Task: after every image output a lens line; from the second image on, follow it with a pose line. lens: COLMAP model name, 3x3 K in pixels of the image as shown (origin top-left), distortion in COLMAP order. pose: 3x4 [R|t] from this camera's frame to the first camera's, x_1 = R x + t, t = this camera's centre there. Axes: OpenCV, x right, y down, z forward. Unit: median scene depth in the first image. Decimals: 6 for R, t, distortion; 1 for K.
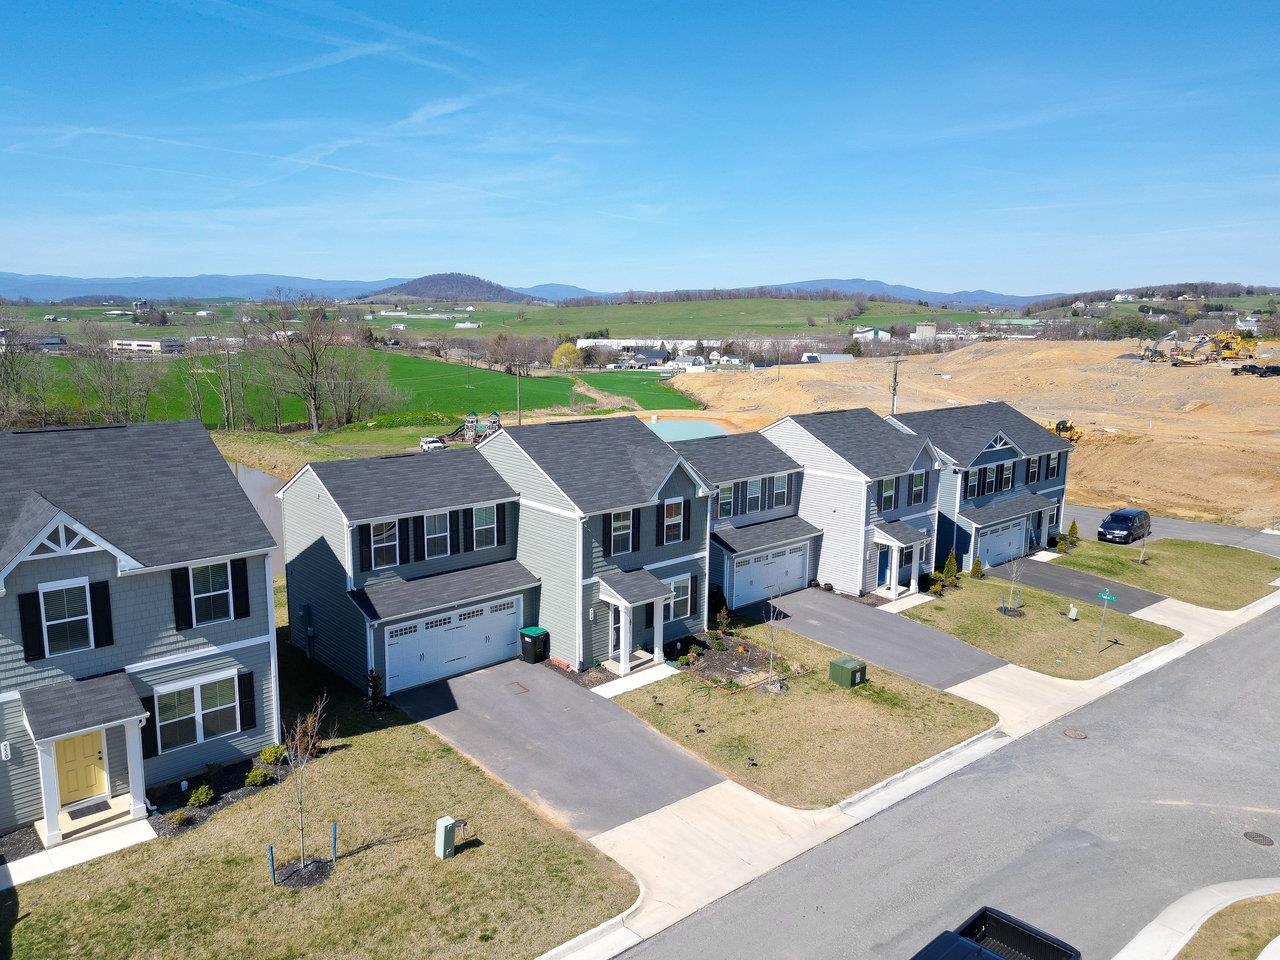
lens RADIAL K [[913.8, 0, 640.0], [0, 913.8, 480.0], [0, 0, 1]] dist [0.088743, -0.066758]
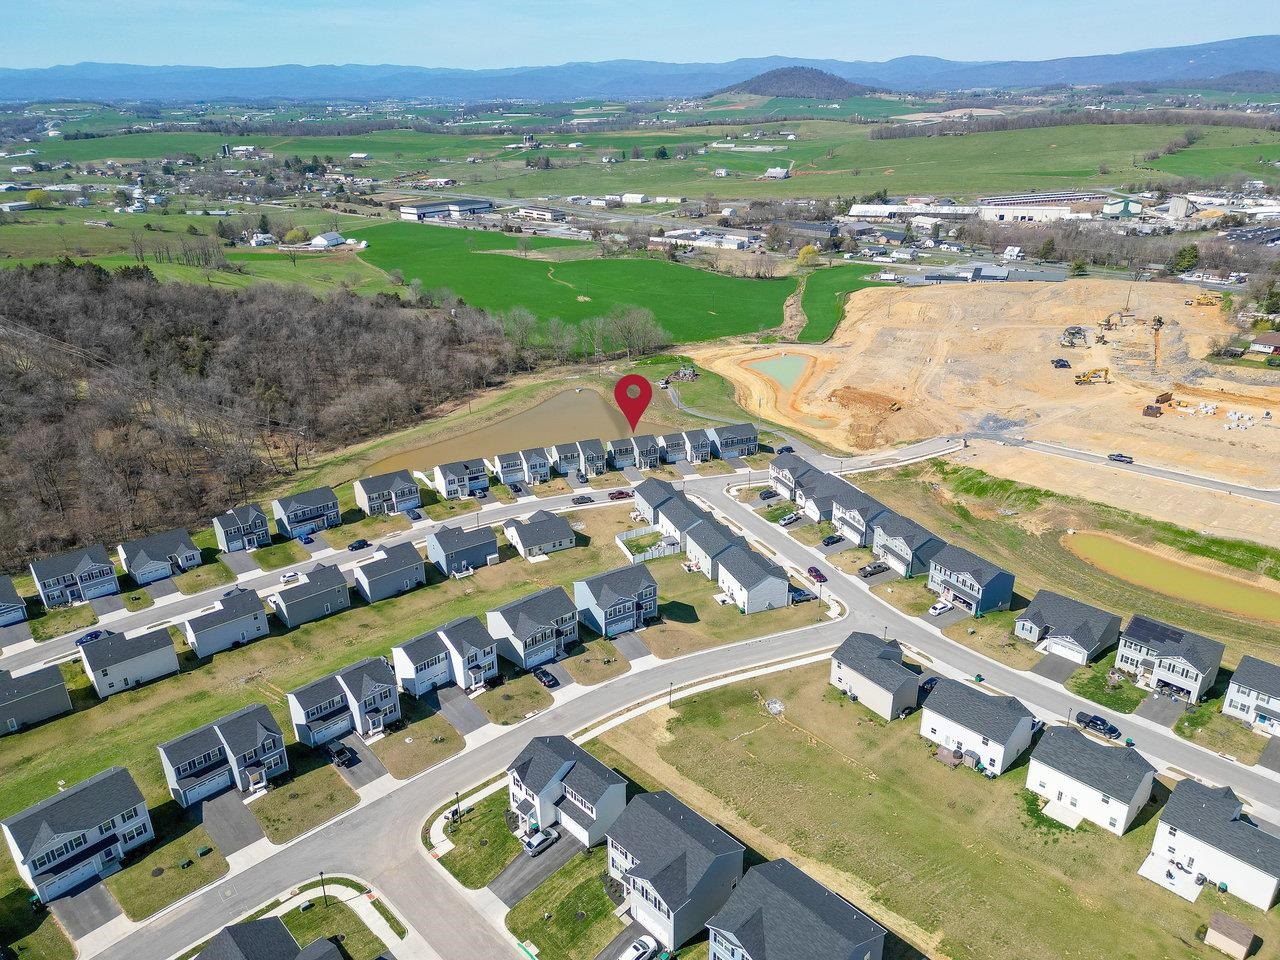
lens RADIAL K [[890.0, 0, 640.0], [0, 890.0, 480.0], [0, 0, 1]] dist [0.095435, -0.070853]
pose [[0.935374, 0.120778, -0.332396, 2.622694], [-0.042964, 0.971724, 0.232178, -1.552296], [0.351040, -0.202892, 0.914115, -6.363566]]
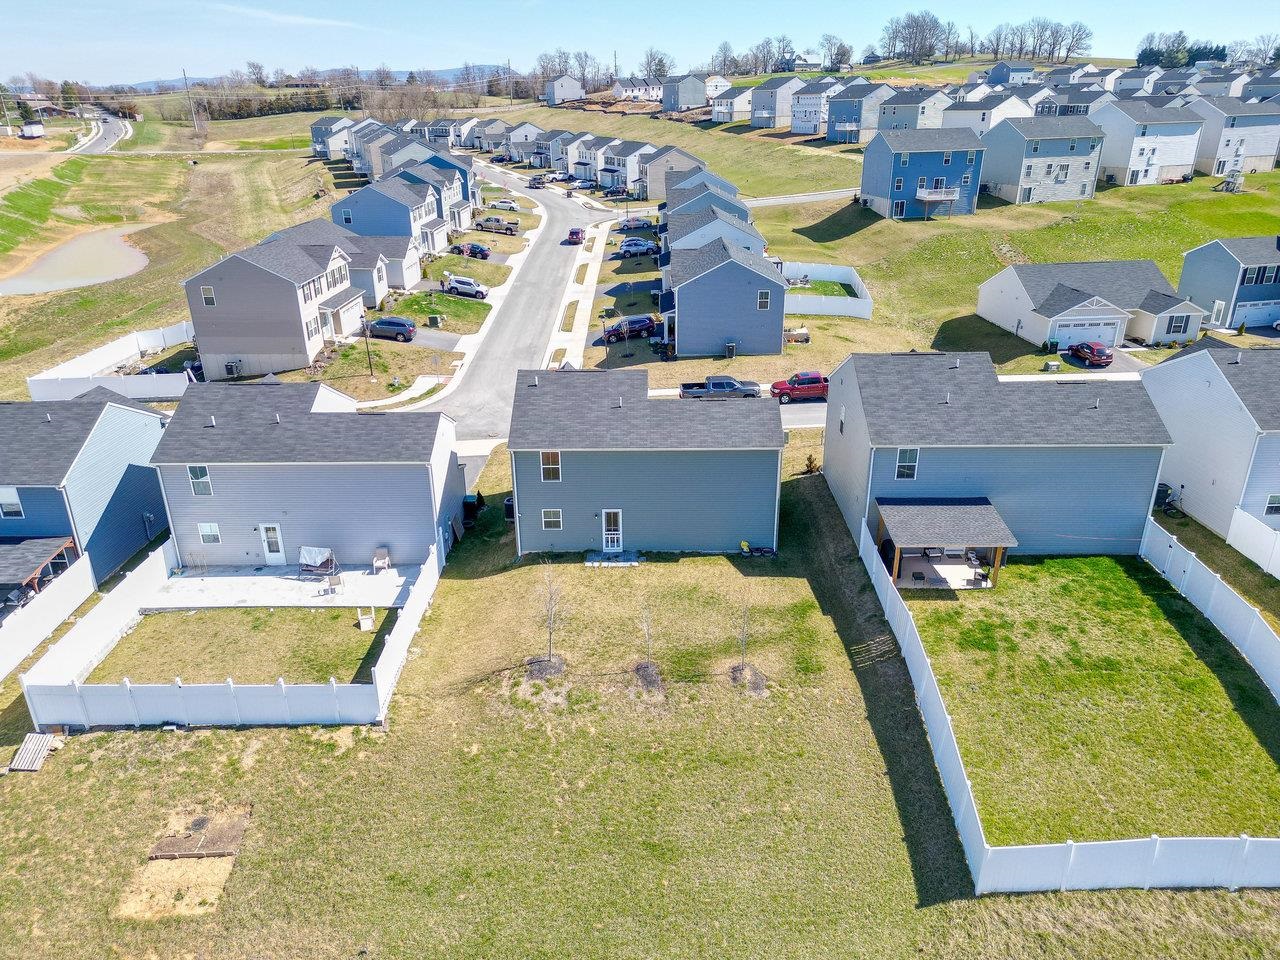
lens RADIAL K [[890.0, 0, 640.0], [0, 890.0, 480.0], [0, 0, 1]] dist [0.095435, -0.070853]
pose [[-0.734893, -0.261358, 0.625798, -1.057692], [0.123077, 0.856038, 0.502048, -0.607142], [-0.666921, 0.445973, -0.596929, 1.944190]]
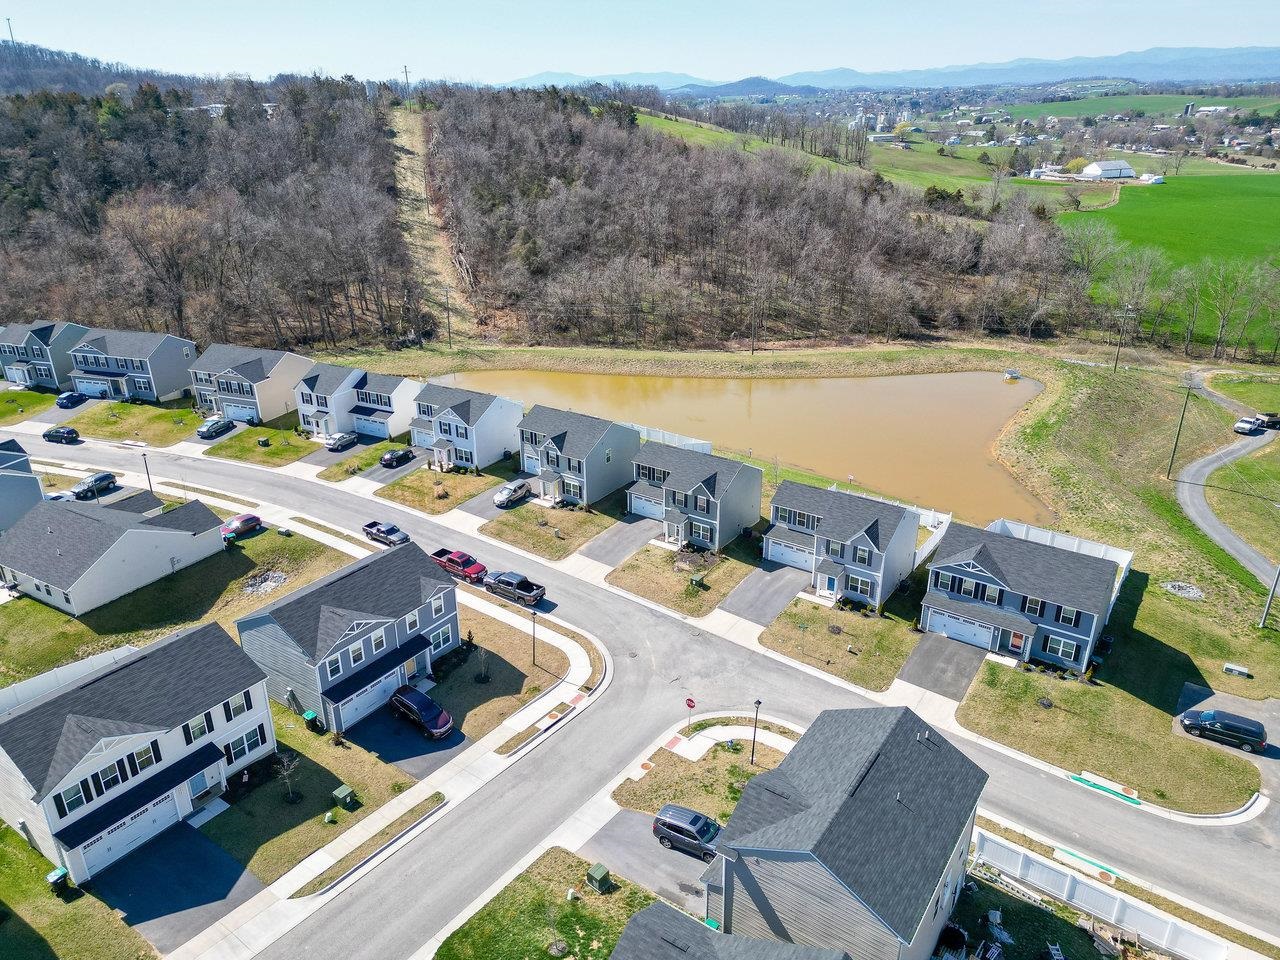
lens RADIAL K [[890.0, 0, 640.0], [0, 890.0, 480.0], [0, 0, 1]] dist [0.095435, -0.070853]
pose [[0.231949, 0.376839, -0.896768, 2.399564], [-0.166278, 0.923701, 0.345149, -0.927131], [0.958411, 0.069056, 0.276911, 0.102530]]
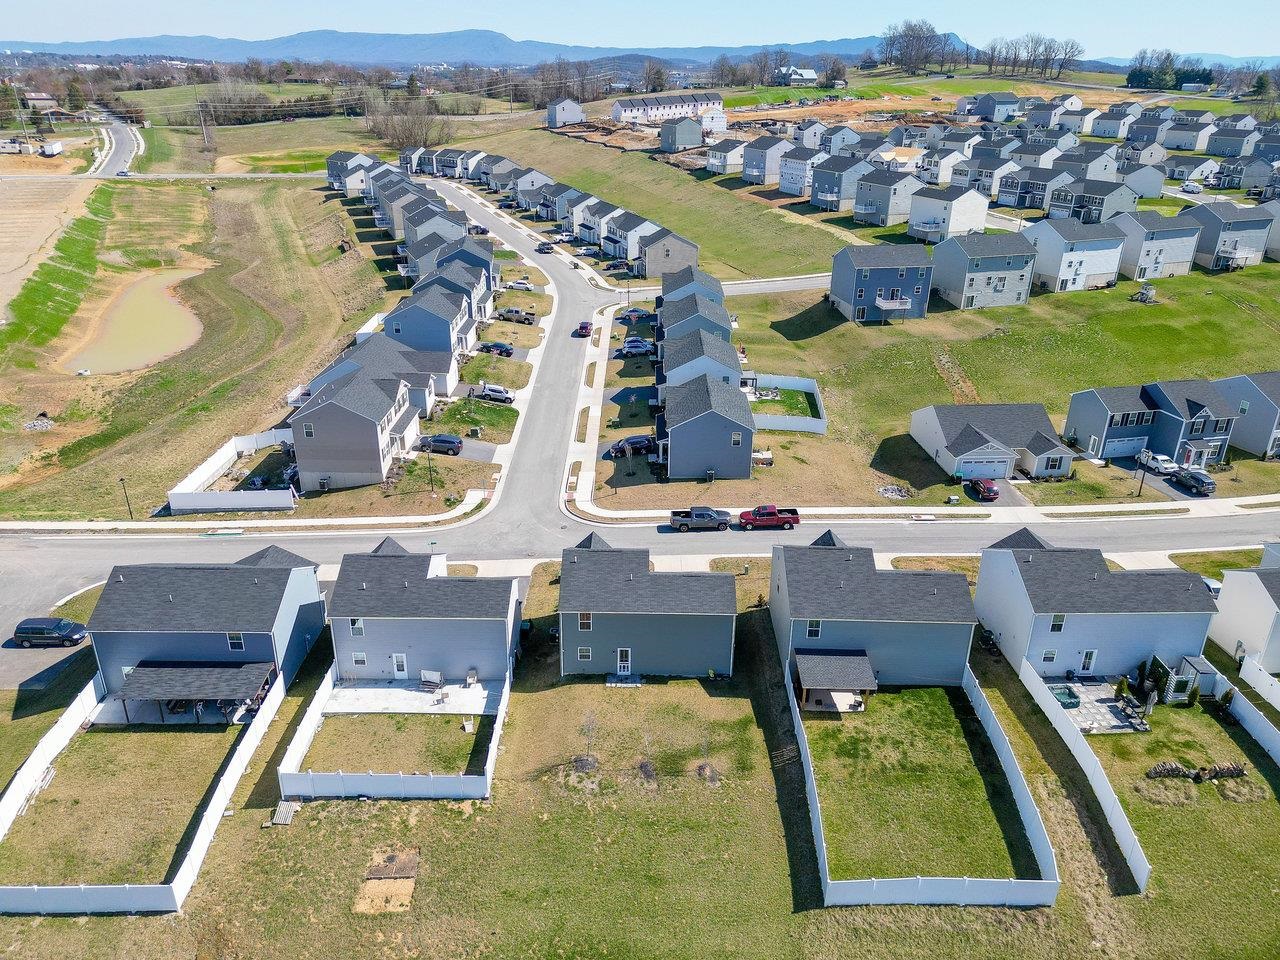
lens RADIAL K [[913.8, 0, 640.0], [0, 913.8, 480.0], [0, 0, 1]] dist [0.088743, -0.066758]
pose [[-0.736895, -0.286355, 0.612362, -1.398878], [0.101421, 0.848767, 0.518949, -1.309231], [-0.668356, 0.444517, -0.596409, 2.246695]]
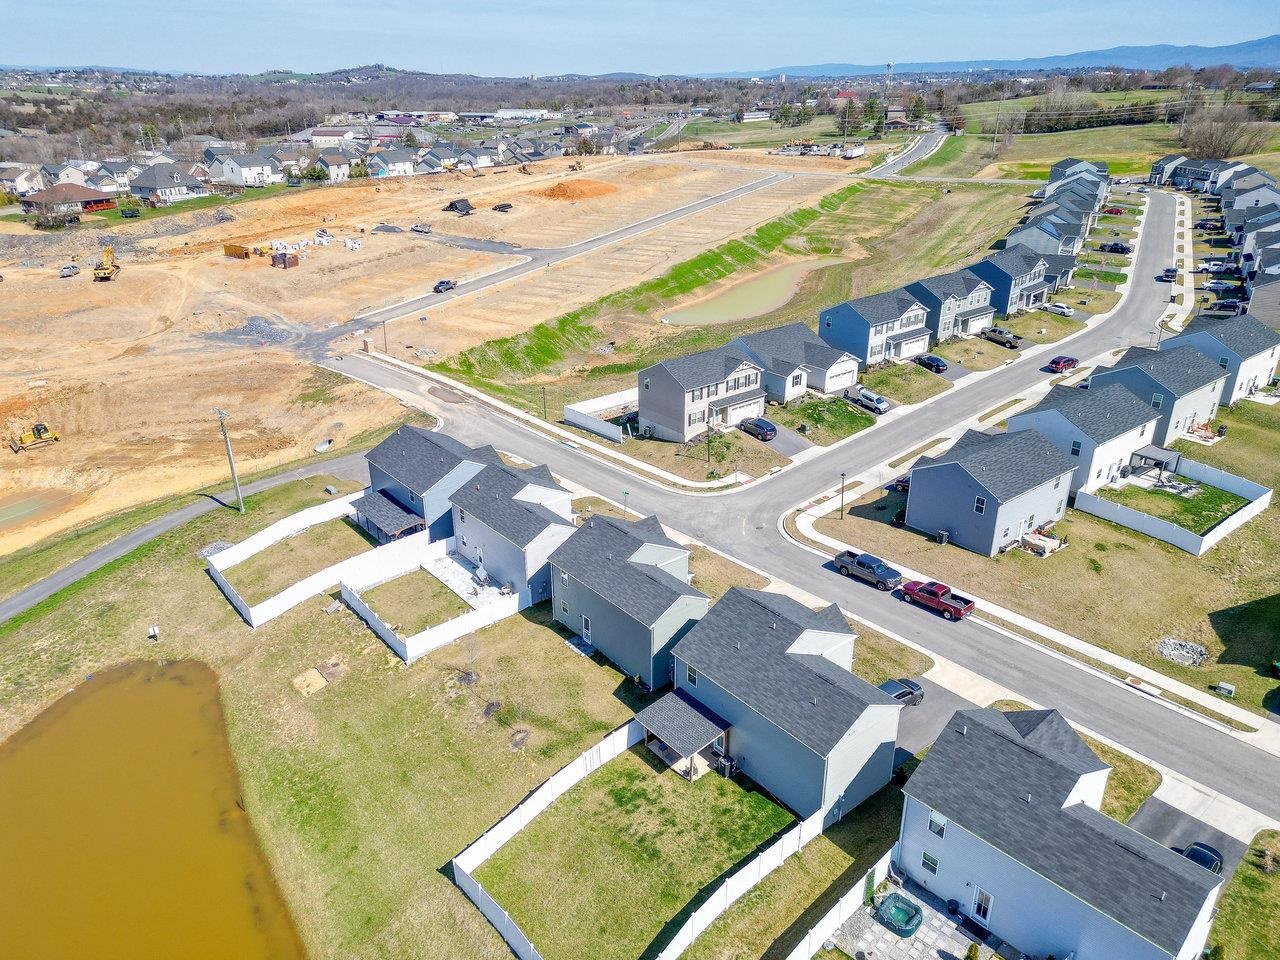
lens RADIAL K [[890.0, 0, 640.0], [0, 890.0, 480.0], [0, 0, 1]] dist [0.095435, -0.070853]
pose [[0.045422, -0.410709, 0.910634, -2.015822], [0.179840, 0.900044, 0.396962, -1.031069], [-0.982647, 0.145738, 0.114744, 0.779746]]
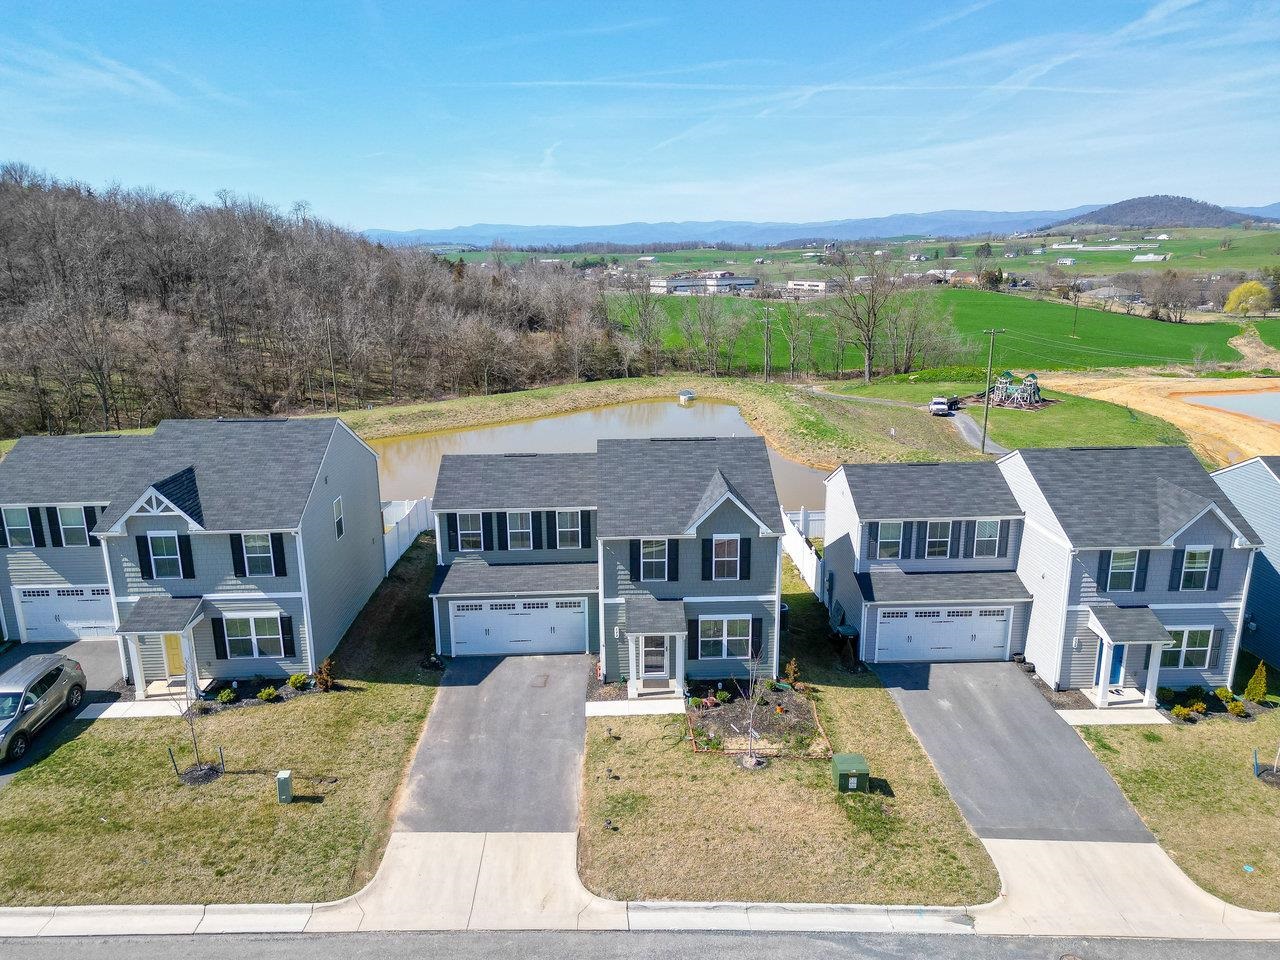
lens RADIAL K [[890.0, 0, 640.0], [0, 890.0, 480.0], [0, 0, 1]] dist [0.095435, -0.070853]
pose [[0.766812, 0.143683, -0.625584, 0.560538], [-0.097420, 0.989385, 0.107828, -0.132141], [0.634436, -0.021739, 0.772670, 0.234322]]
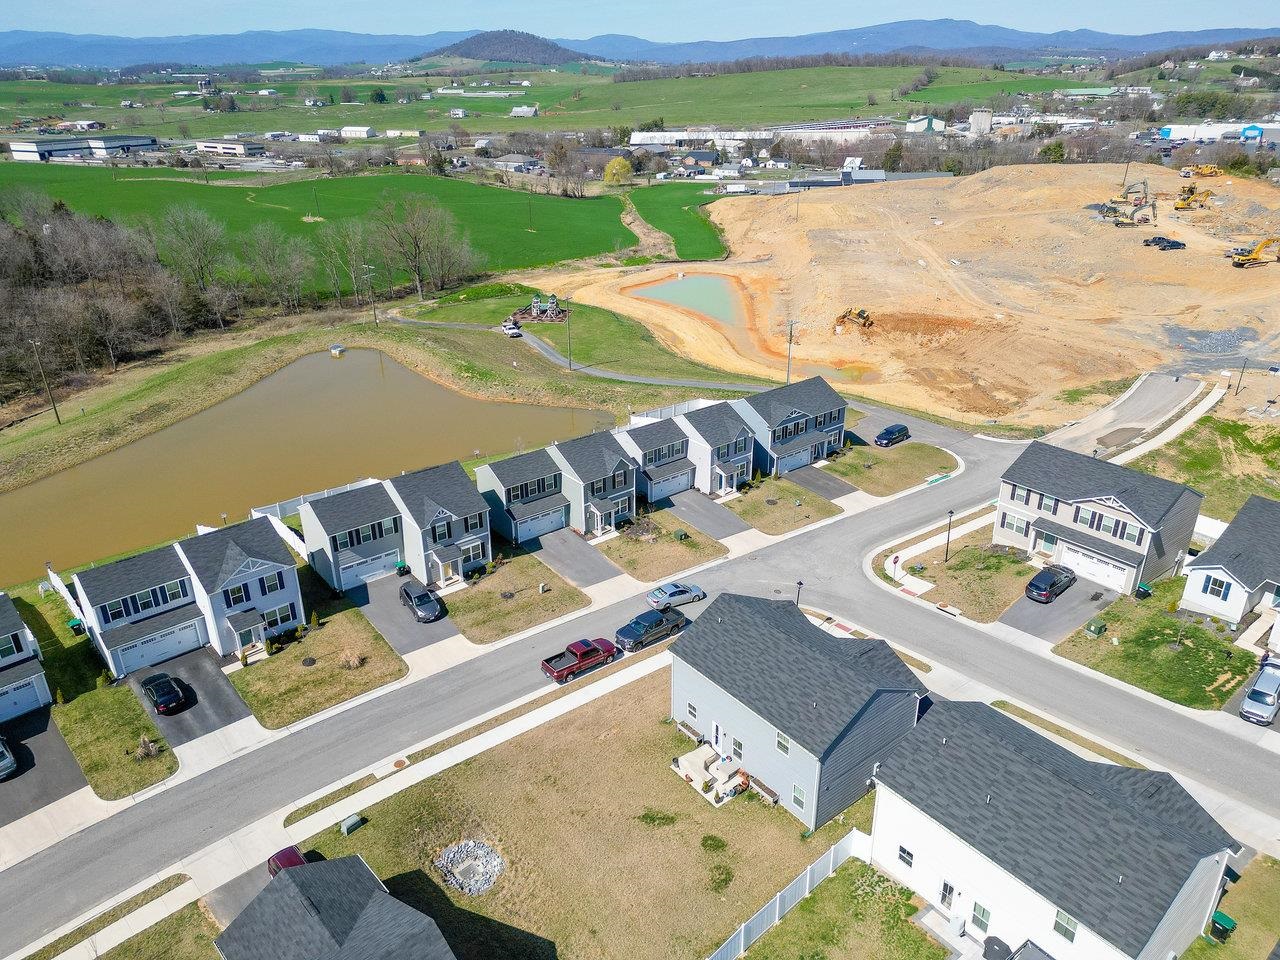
lens RADIAL K [[890.0, 0, 640.0], [0, 890.0, 480.0], [0, 0, 1]] dist [0.095435, -0.070853]
pose [[0.997725, 0.010374, -0.066618, 0.280754], [0.006339, 0.969281, 0.245876, -0.615113], [0.067122, -0.245738, 0.967009, -1.569393]]
